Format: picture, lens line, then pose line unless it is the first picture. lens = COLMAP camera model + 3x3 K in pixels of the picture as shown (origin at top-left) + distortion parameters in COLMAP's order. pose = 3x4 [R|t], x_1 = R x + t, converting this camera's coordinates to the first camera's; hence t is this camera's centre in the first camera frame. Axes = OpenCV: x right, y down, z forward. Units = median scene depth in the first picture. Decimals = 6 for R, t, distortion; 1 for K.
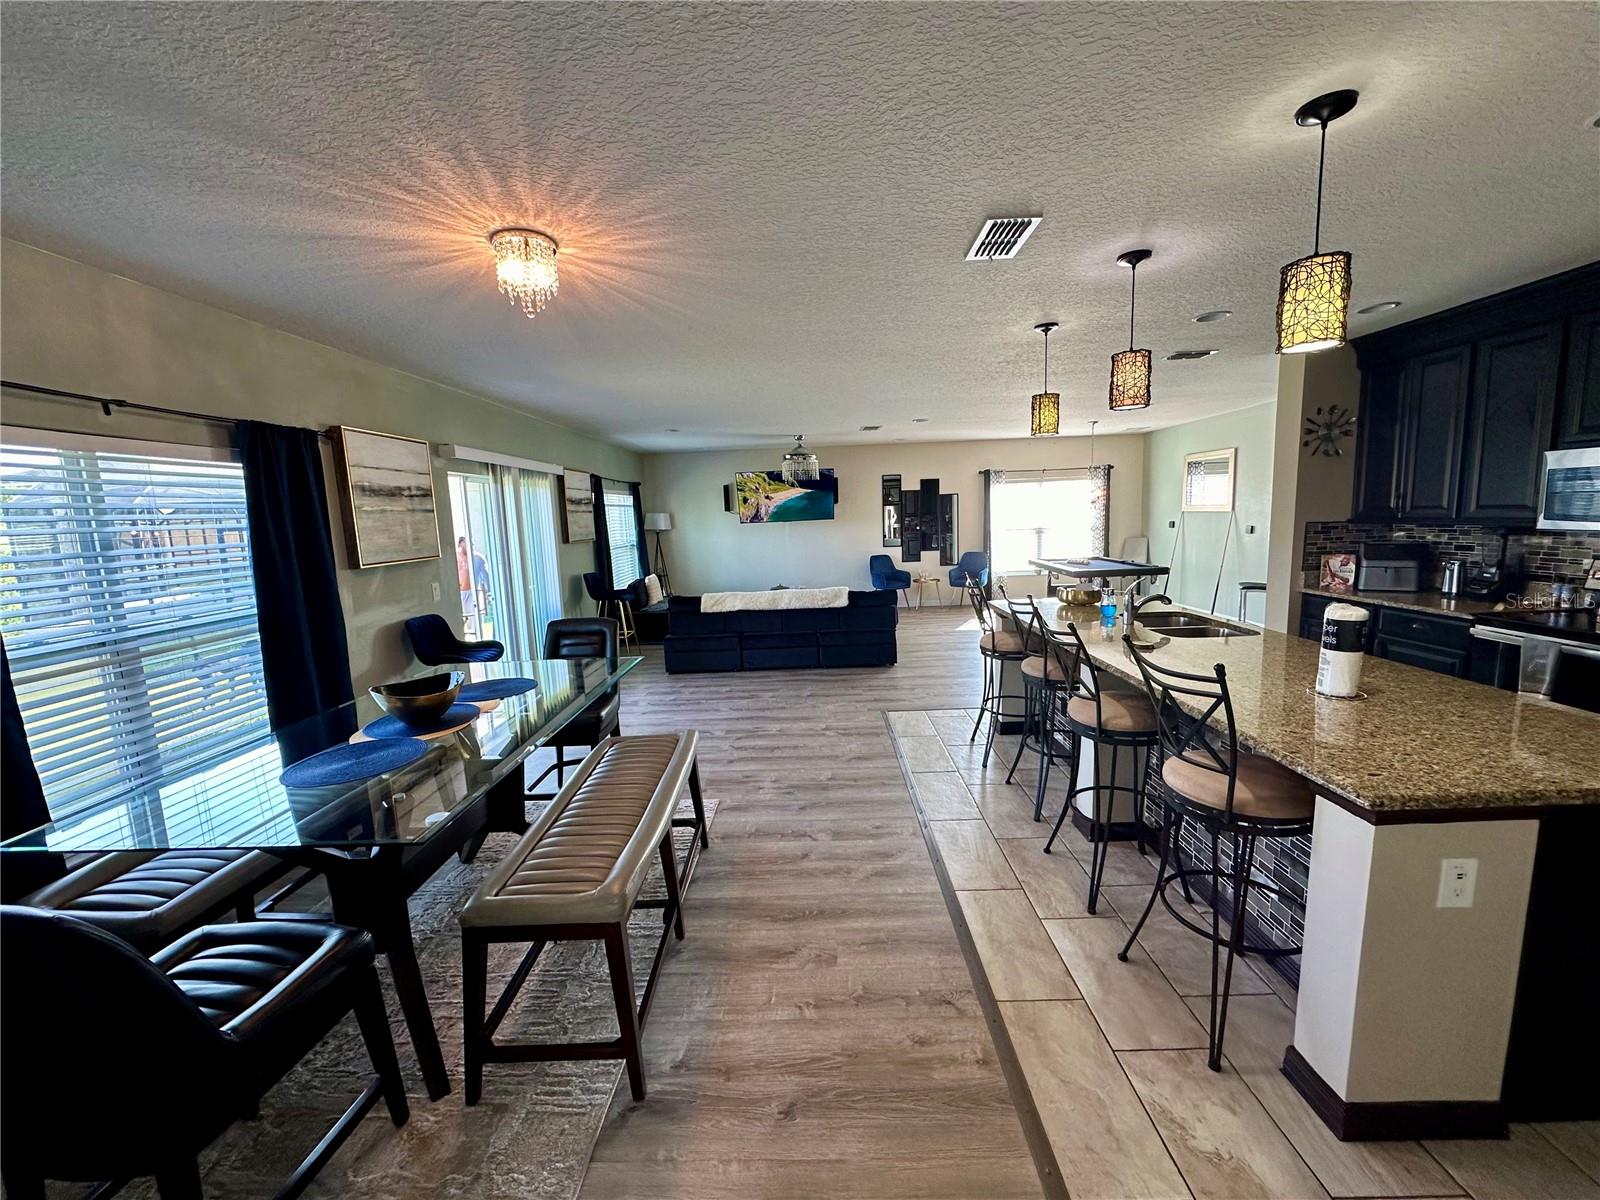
lens RADIAL K [[633.3, 0, 800.0], [0, 633.3, 600.0], [0, 0, 1]] dist [-0.000712, -0.000036]
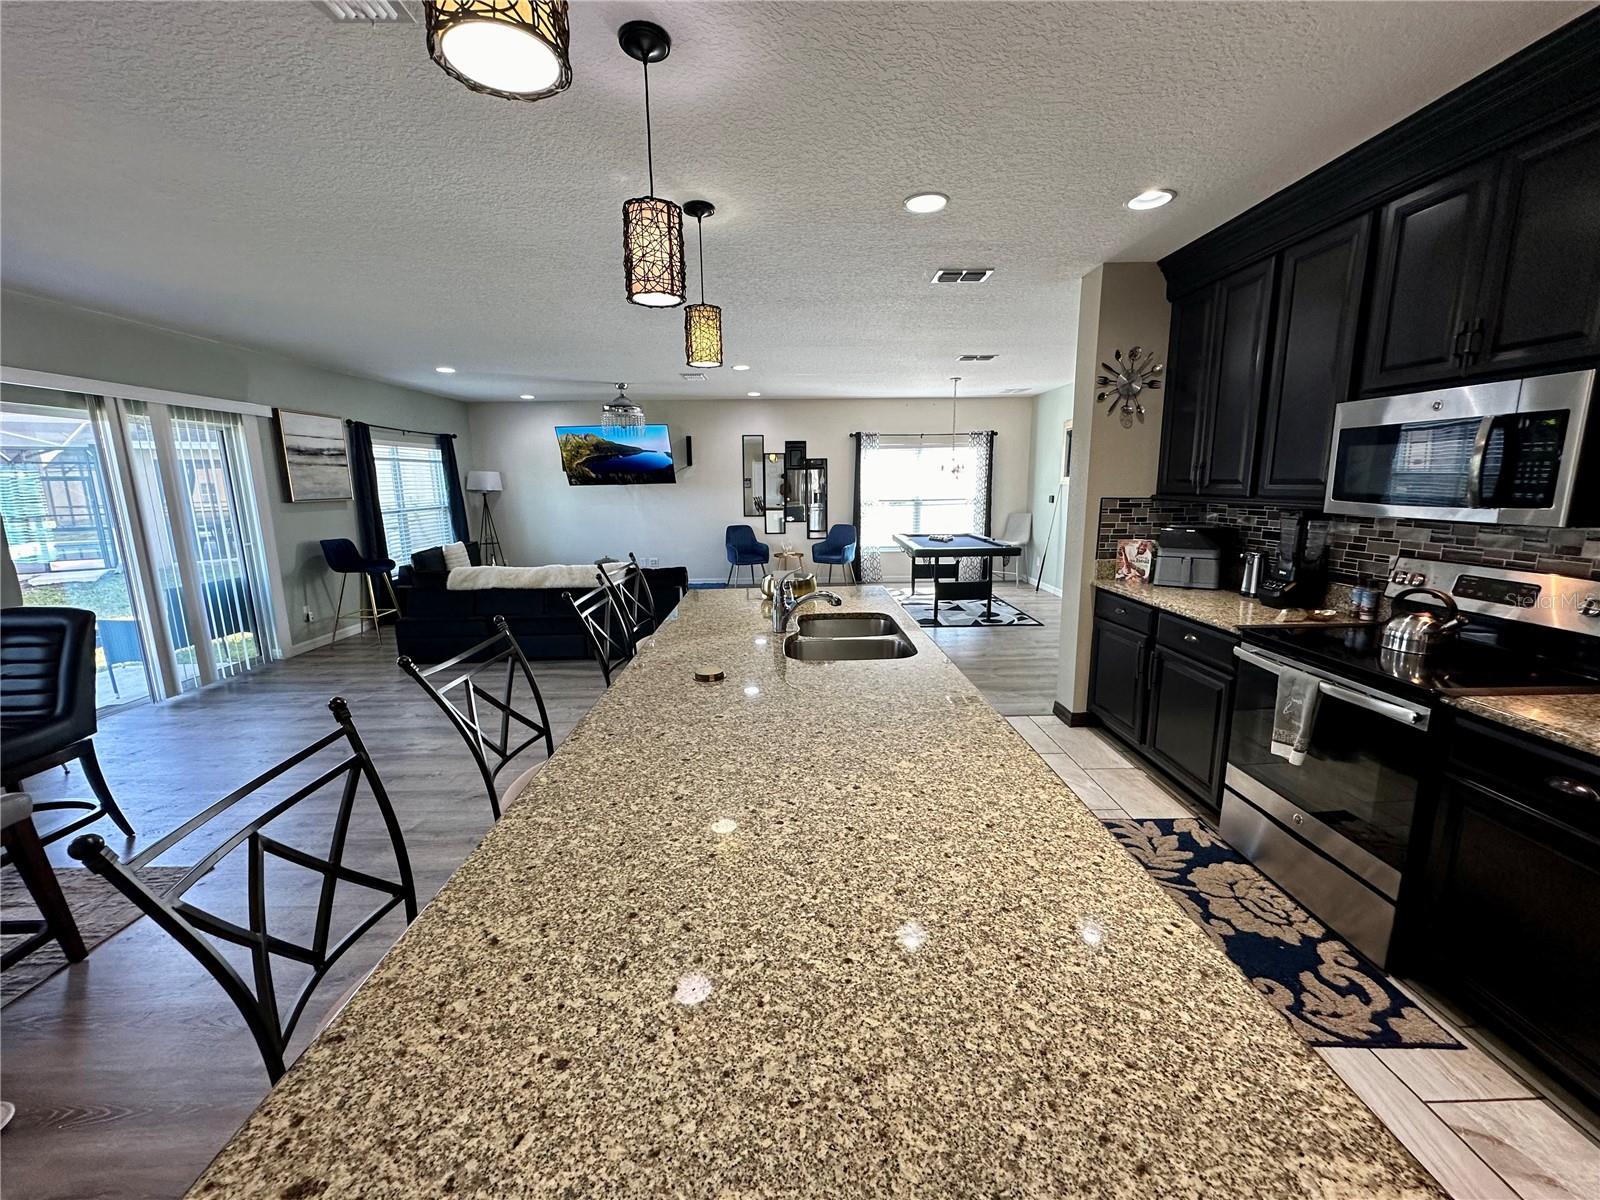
lens RADIAL K [[636.2, 0, 798.9], [0, 636.2, 598.0], [0, 0, 1]] dist [-0.003952, 0.000301]
pose [[0.998811, 0.019016, 0.044896, 0.392248], [-0.021070, 0.998732, 0.045716, -0.026169], [-0.043970, -0.046608, 0.997945, 0.218336]]
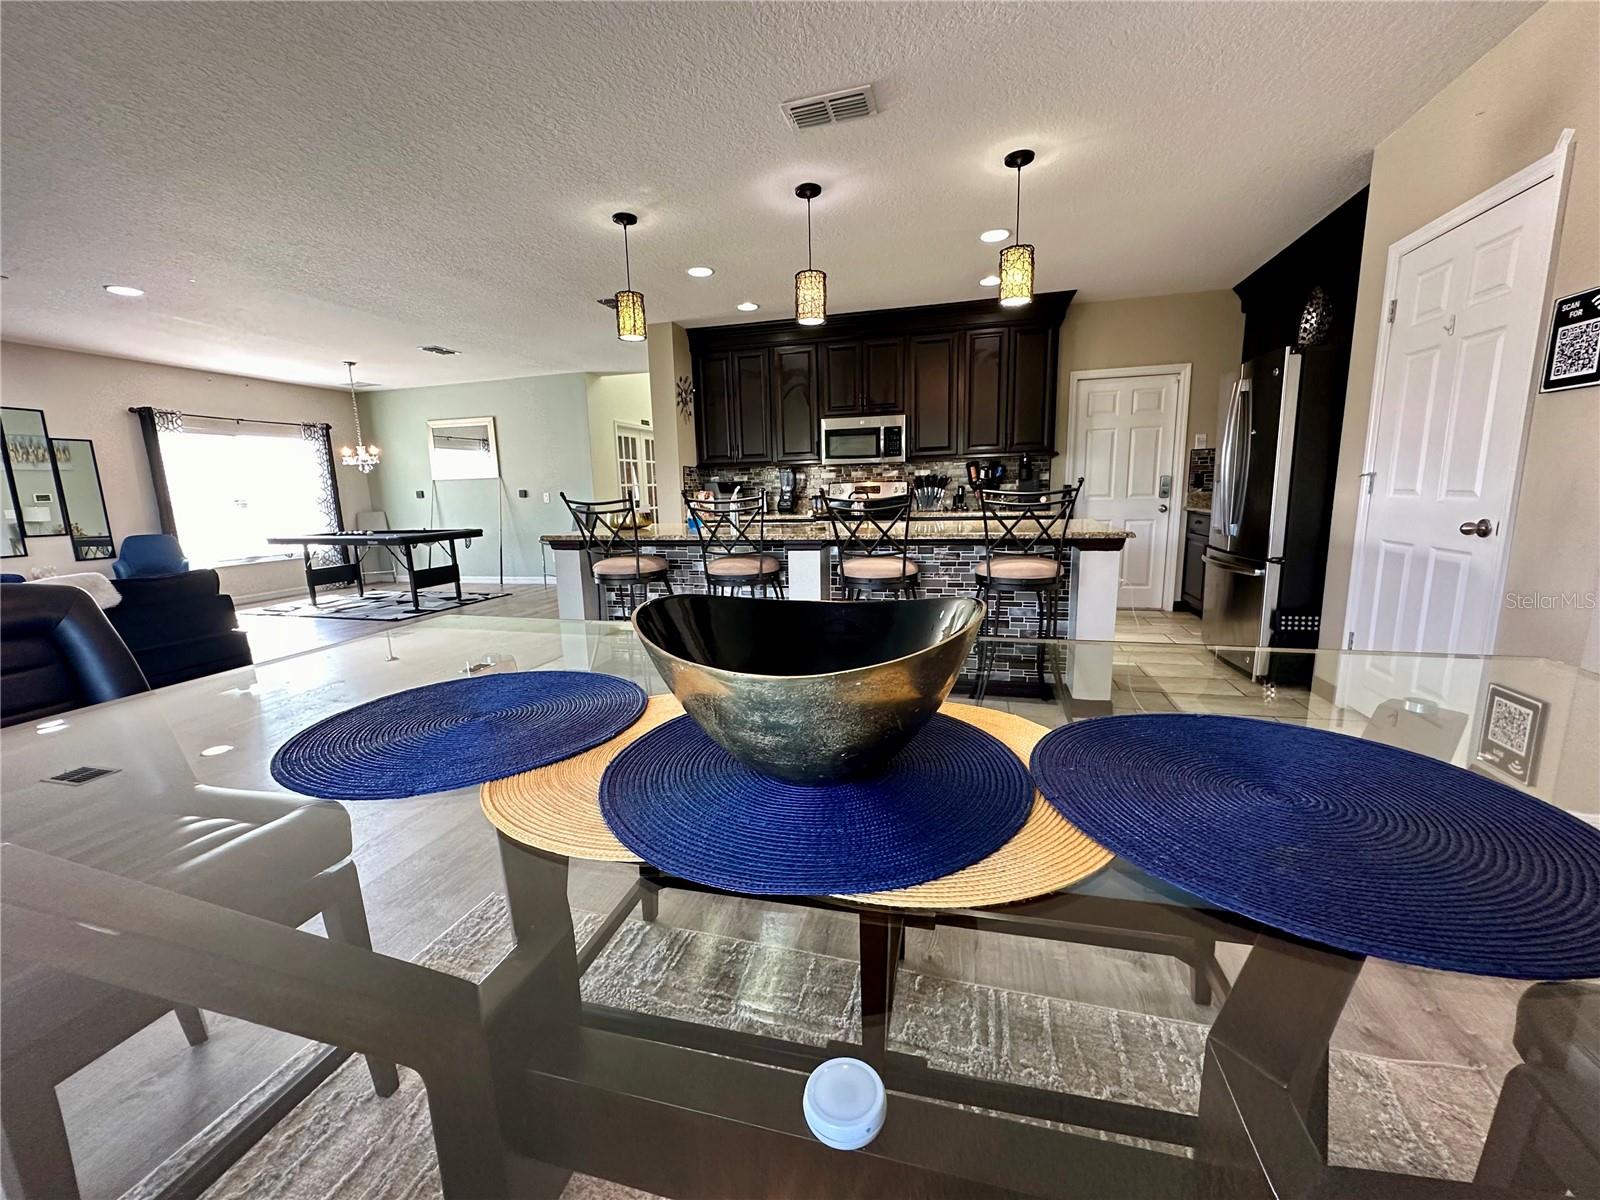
lens RADIAL K [[636.9, 0, 797.2], [0, 636.9, 599.4], [0, 0, 1]] dist [-0.001595, 0.000157]
pose [[0.245477, -0.132970, 0.960240, -0.425124], [0.148833, 0.983973, 0.098209, 0.051493], [-0.957909, 0.118808, 0.261333, 0.477778]]
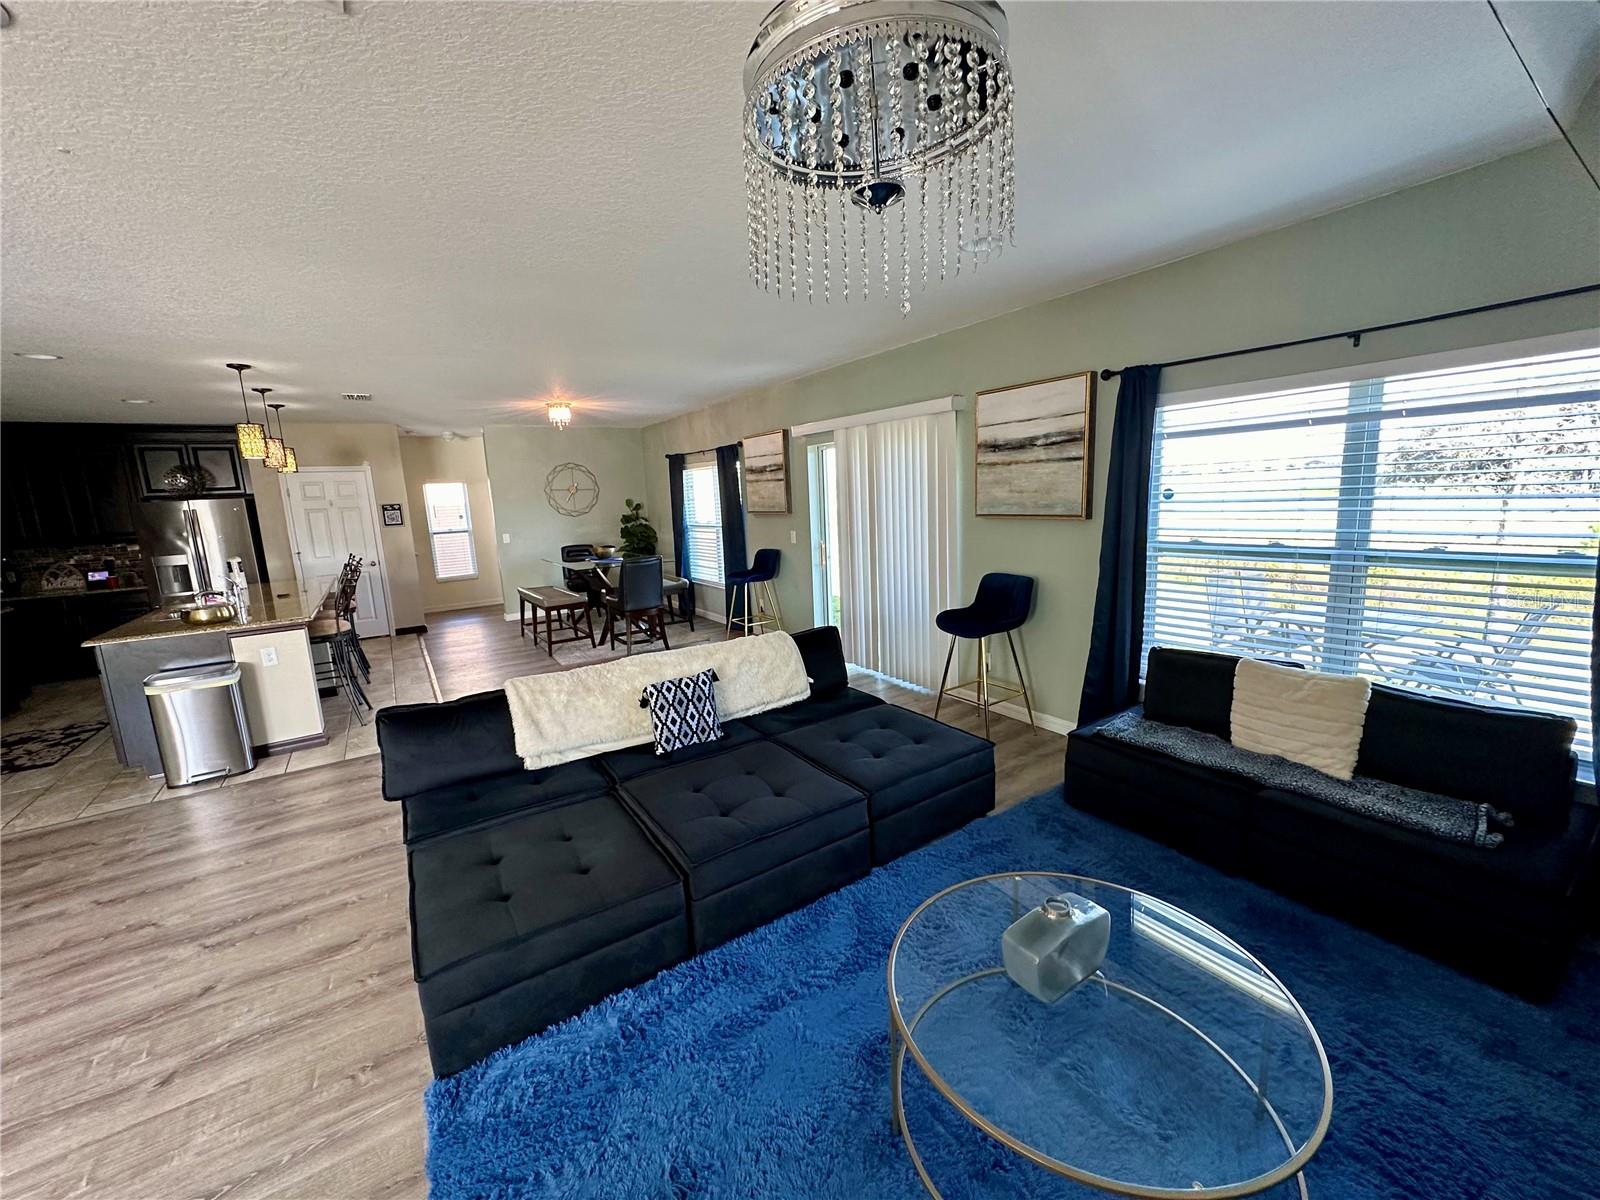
lens RADIAL K [[636.9, 0, 797.2], [0, 636.9, 599.4], [0, 0, 1]] dist [-0.001595, 0.000157]
pose [[-0.823210, 0.172299, -0.540961, 0.206013], [0.001675, 0.953570, 0.301168, -0.306126], [0.567735, 0.247018, -0.785277, 2.148097]]
